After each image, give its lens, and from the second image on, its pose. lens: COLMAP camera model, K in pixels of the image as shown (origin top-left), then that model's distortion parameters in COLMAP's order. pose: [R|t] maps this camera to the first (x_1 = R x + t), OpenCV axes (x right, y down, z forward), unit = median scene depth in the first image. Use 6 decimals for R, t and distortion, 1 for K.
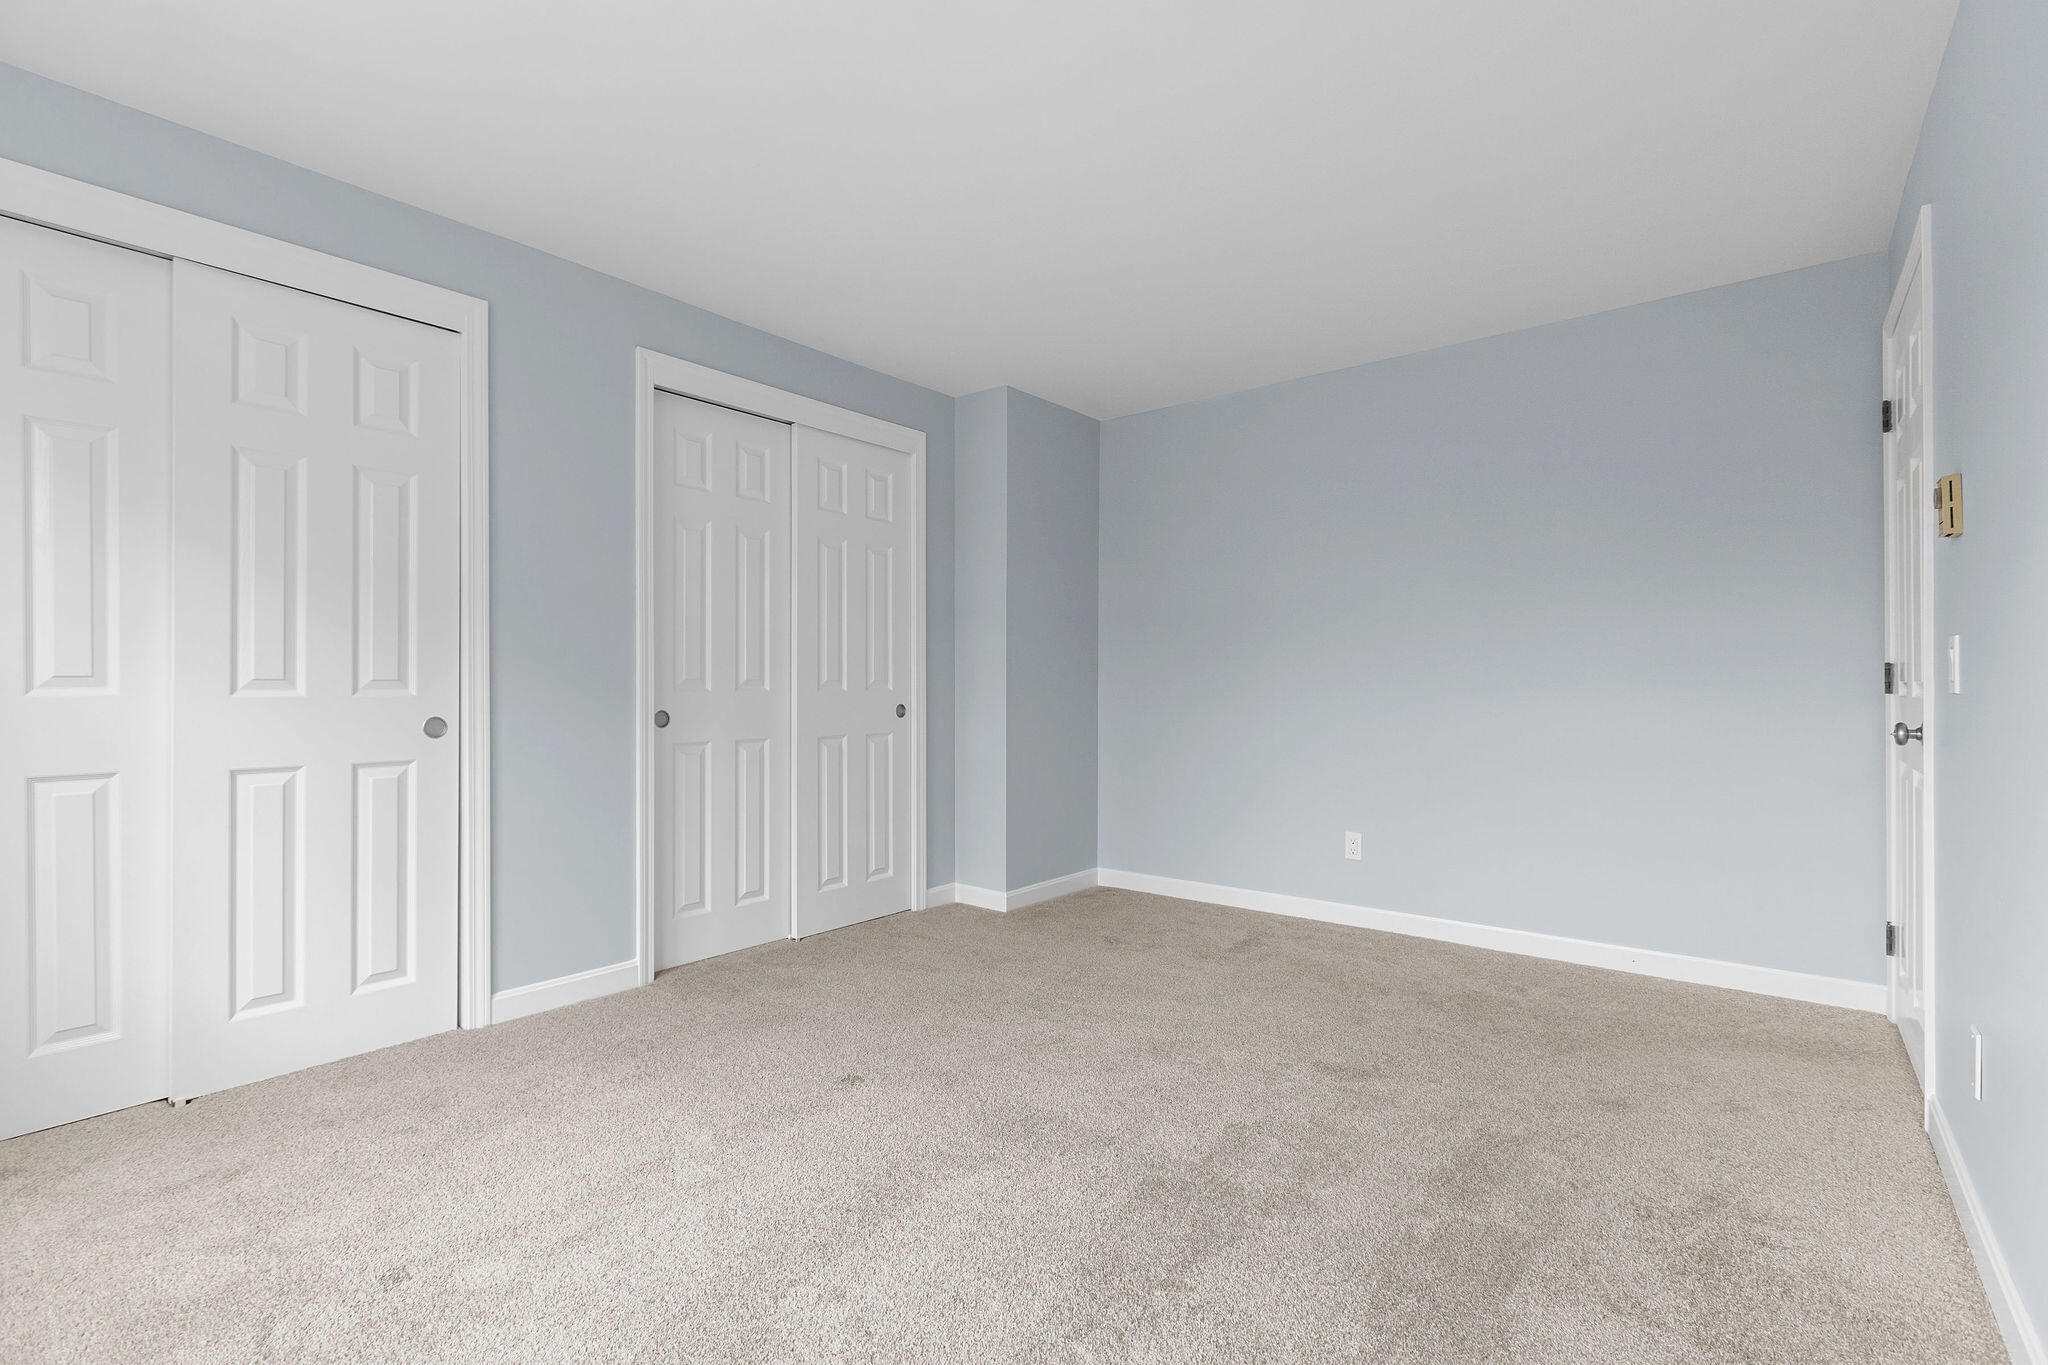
lens RADIAL K [[936.8, 0, 1024.0], [0, 936.8, 682.5], [0, 0, 1]] dist [-0.001685, -0.000600]
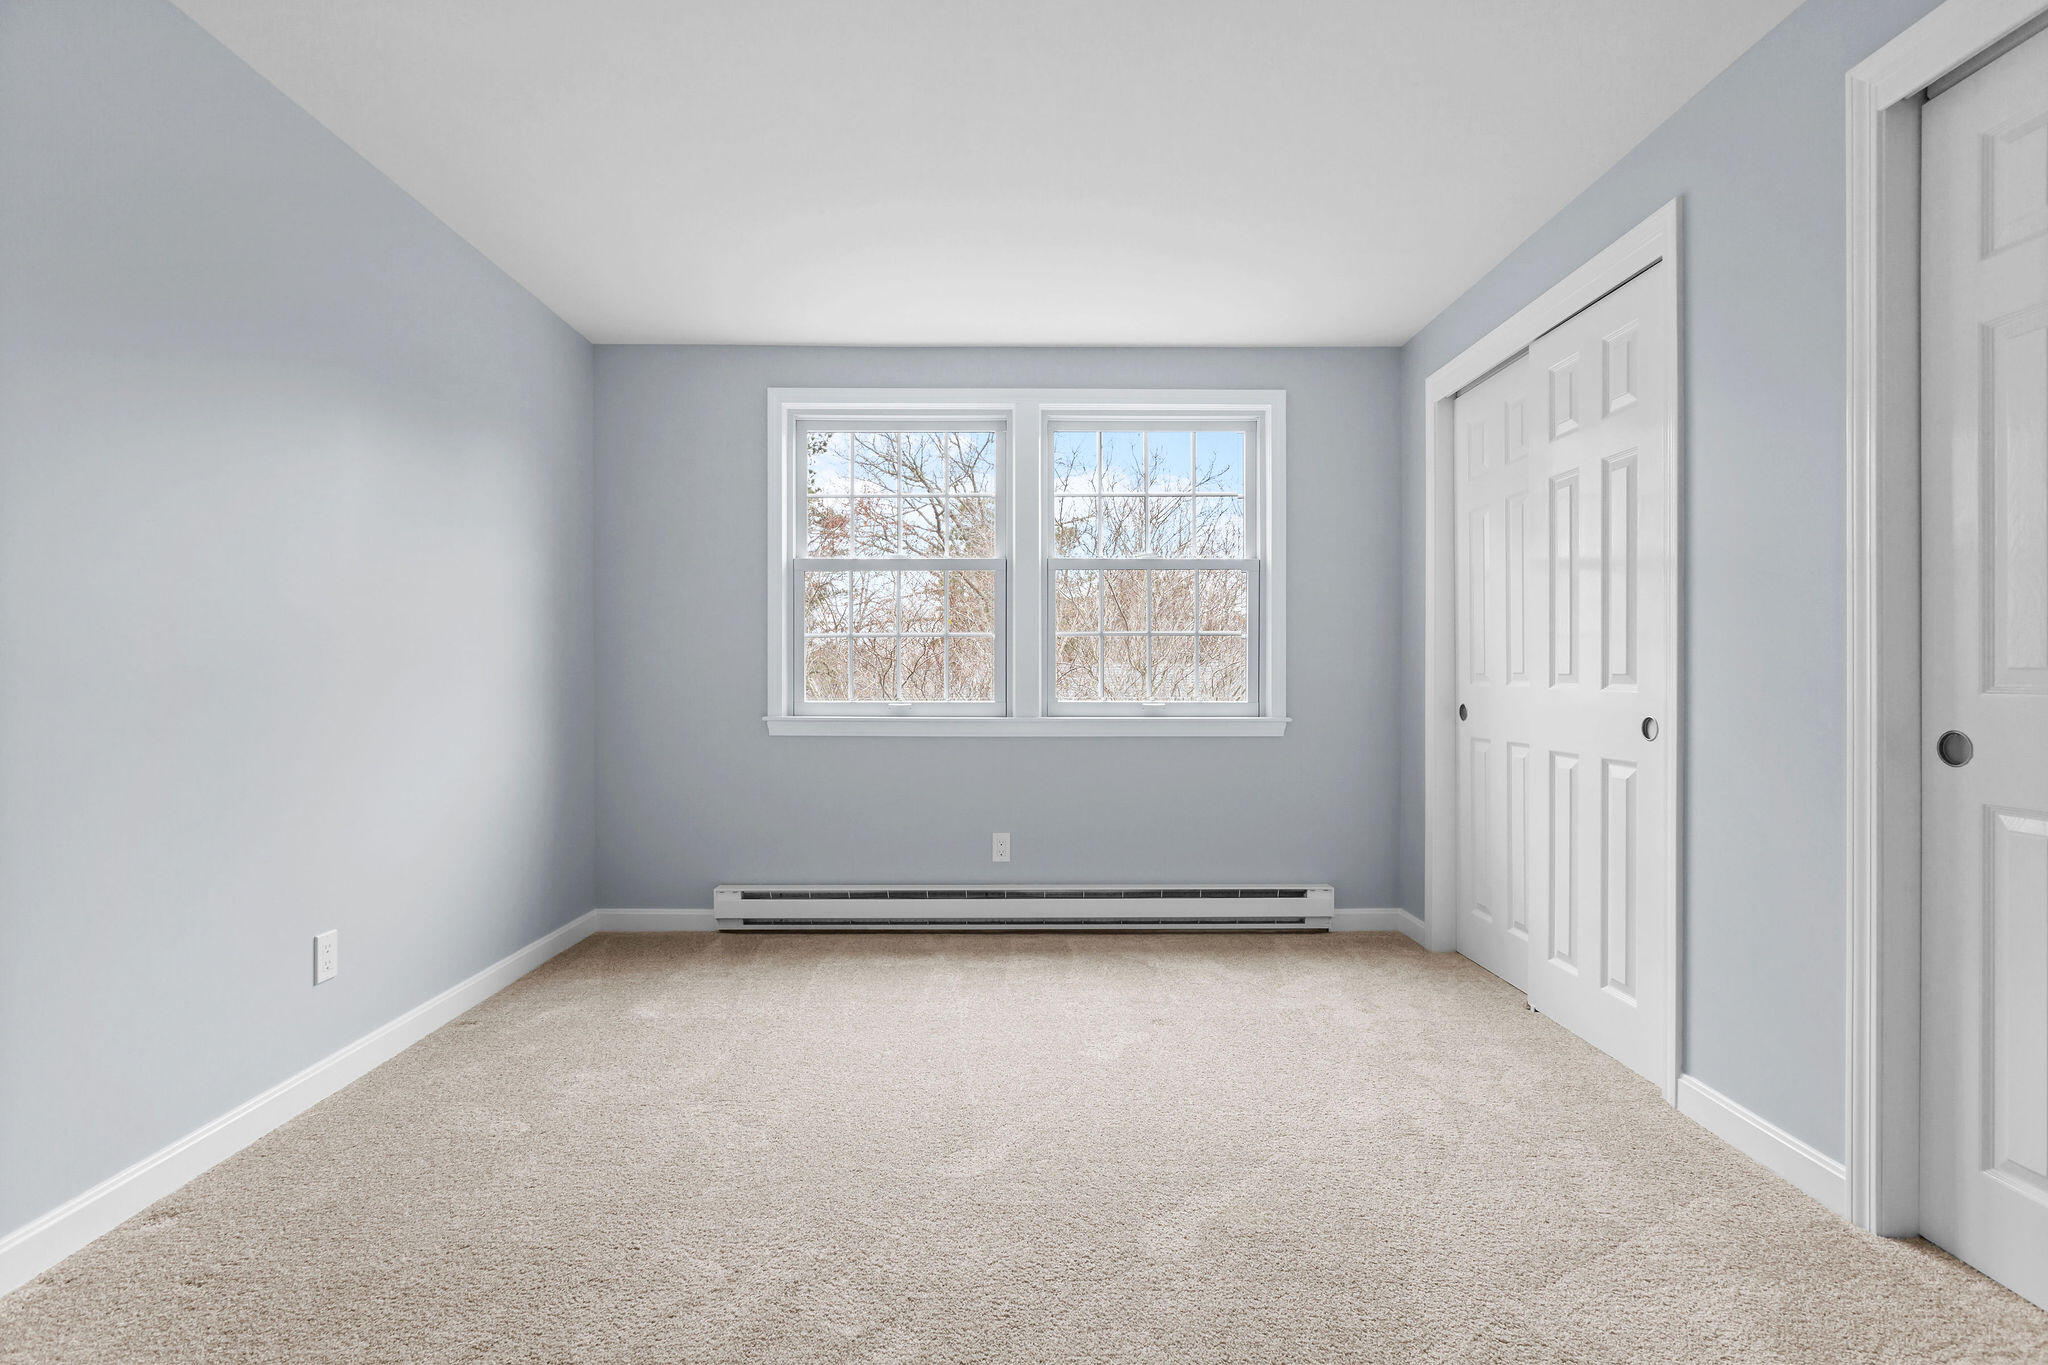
lens RADIAL K [[1025.9, 0, 1024.0], [0, 1025.9, 682.5], [0, 0, 1]] dist [0.001861, 0.000423]
pose [[-0.777260, 0.012275, -0.629060, 0.459042], [0.009349, 0.999925, 0.007961, -0.008845], [0.629110, 0.000307, -0.777316, 1.490858]]
